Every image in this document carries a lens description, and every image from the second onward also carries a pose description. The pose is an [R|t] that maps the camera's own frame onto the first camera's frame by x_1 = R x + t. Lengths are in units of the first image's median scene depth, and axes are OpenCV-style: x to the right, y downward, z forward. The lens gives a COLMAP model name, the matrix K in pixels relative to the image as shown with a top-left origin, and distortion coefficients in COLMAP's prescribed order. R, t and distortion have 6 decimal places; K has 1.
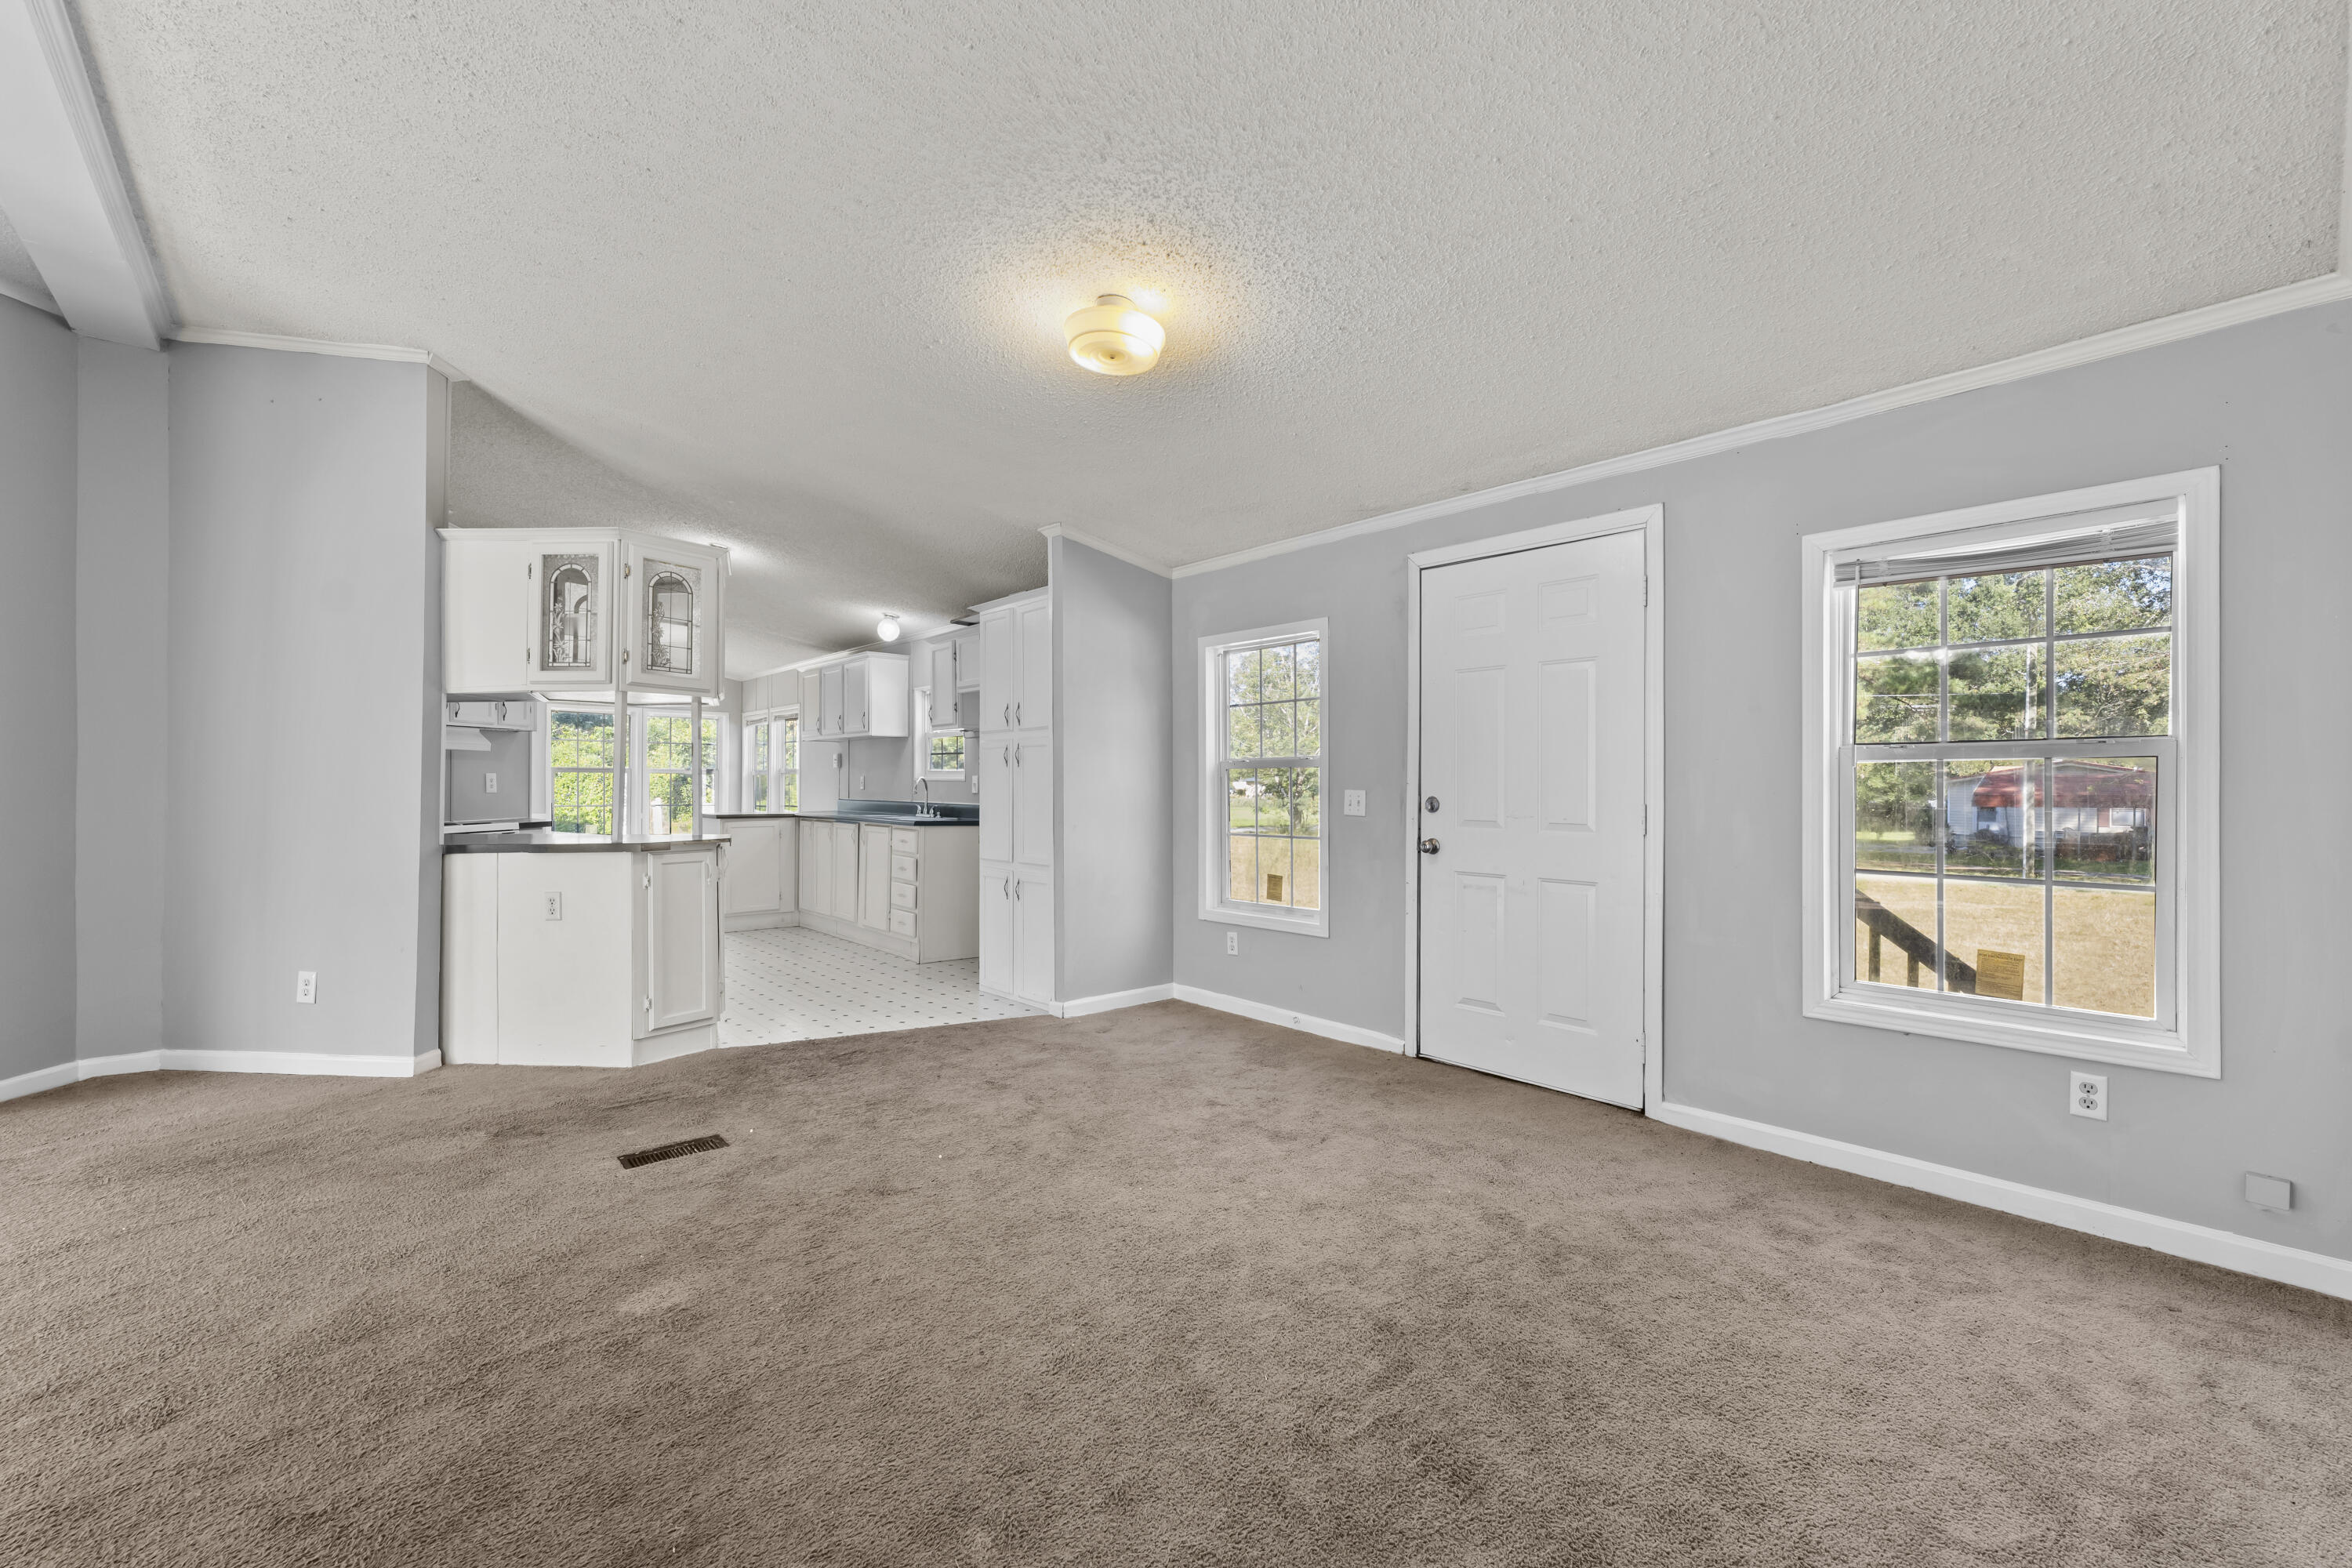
lens RADIAL K [[968.4, 0, 1170.5], [0, 968.4, 784.9], [0, 0, 1]] dist [0.003326, -0.001382]
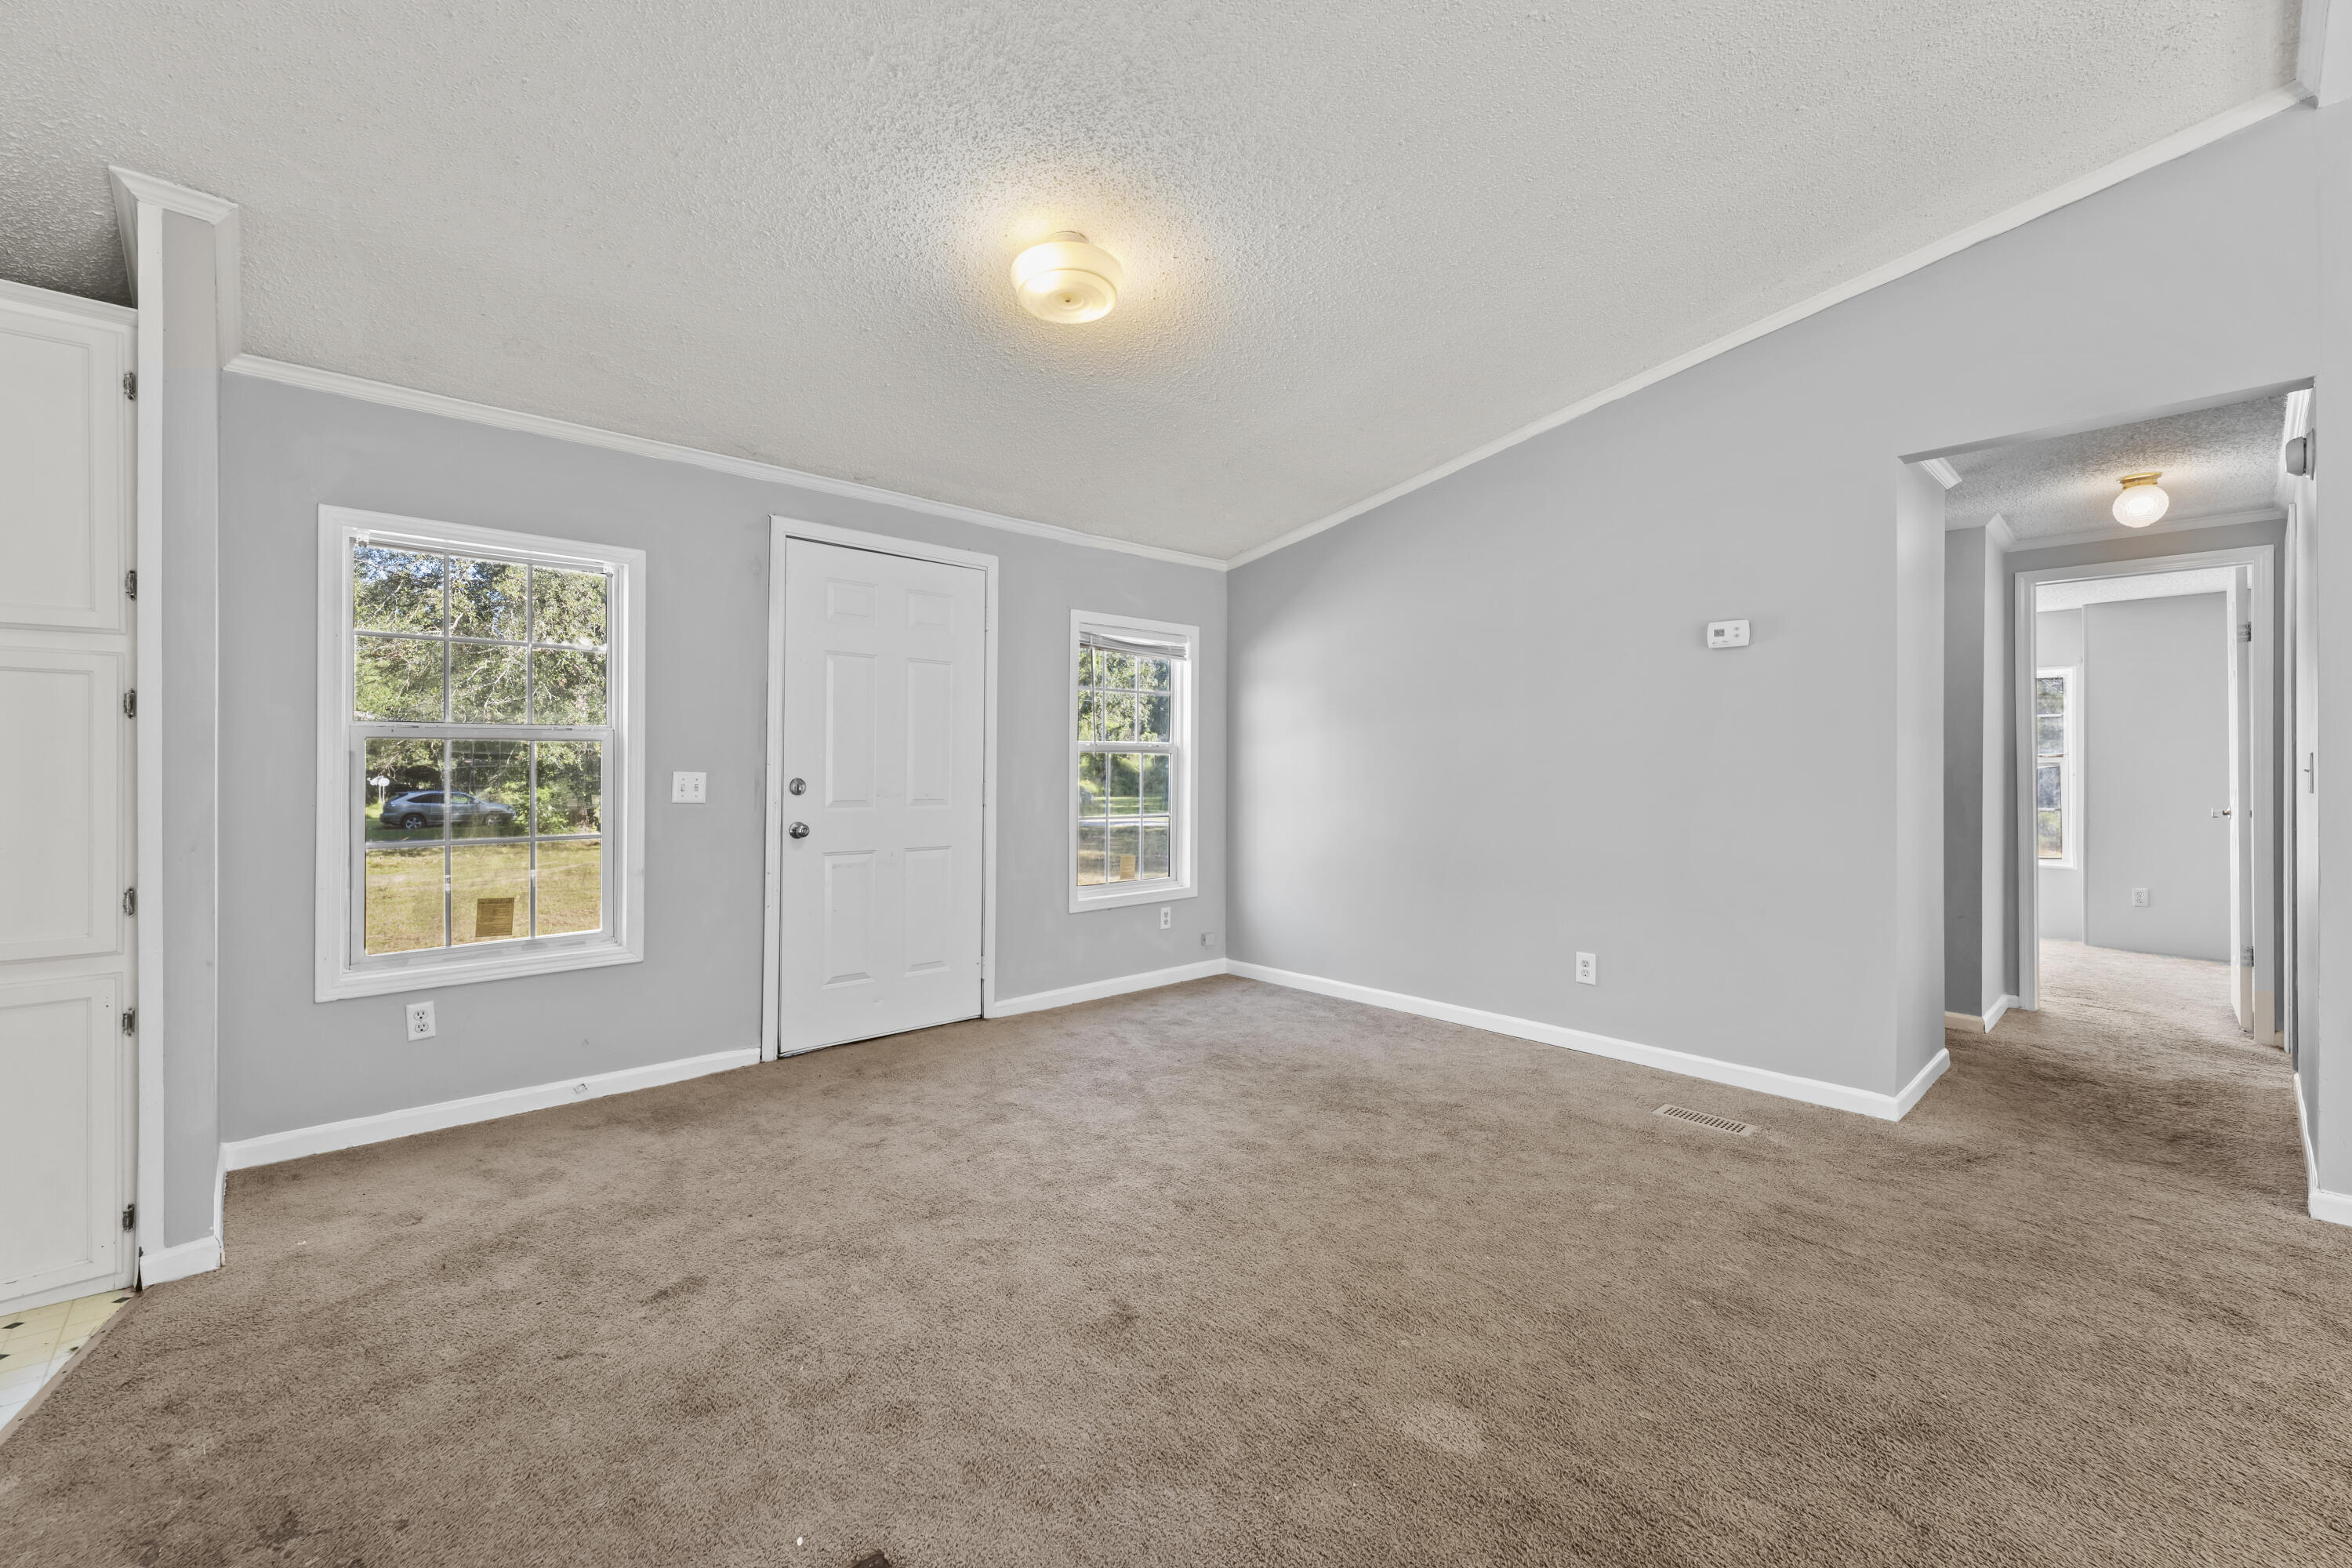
lens RADIAL K [[968.4, 0, 1166.4], [0, 968.4, 761.0], [0, 0, 1]] dist [0.003326, -0.001382]
pose [[-0.024208, 0.002847, 0.999703, -0.680923], [-0.006261, 0.999976, -0.003000, -0.004285], [-0.999687, -0.006332, -0.024190, 0.646742]]
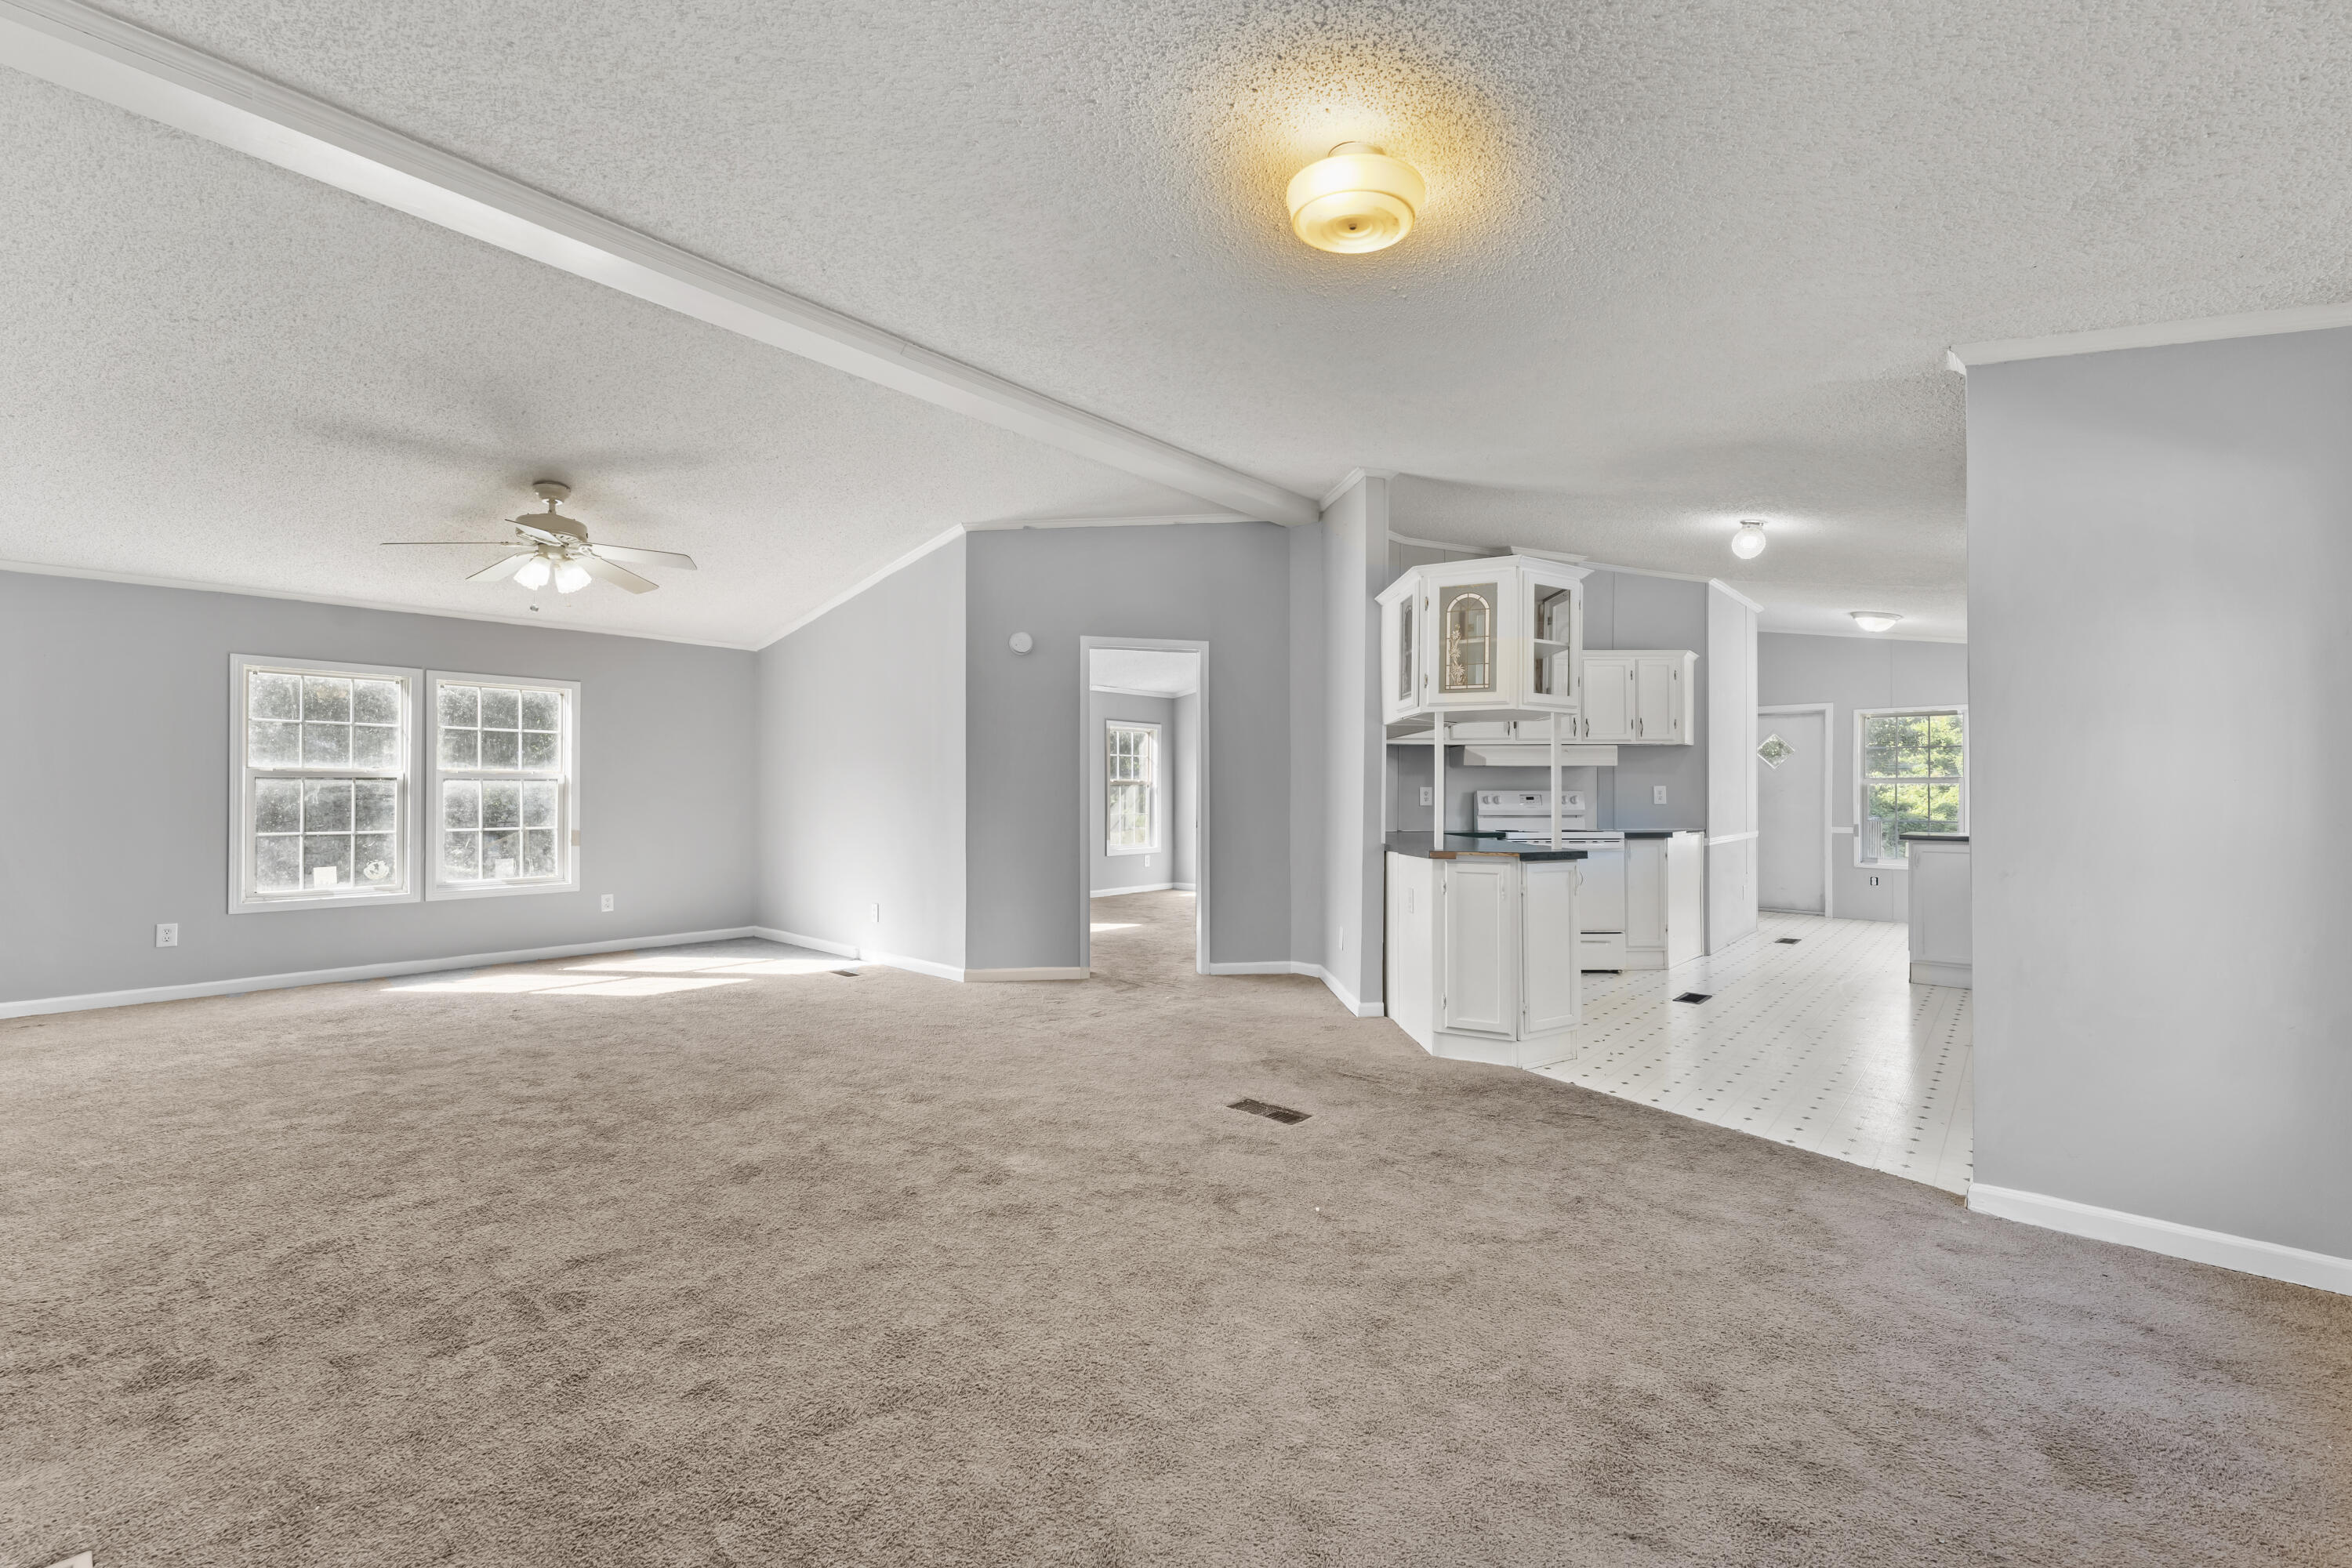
lens RADIAL K [[968.4, 0, 1171.0], [0, 968.4, 782.2], [0, 0, 1]] dist [0.003326, -0.001382]
pose [[0.124918, -0.012656, -0.992086, 0.462145], [-0.001737, 0.999914, -0.012974, -0.001880], [0.992166, 0.003344, 0.124885, 0.535538]]
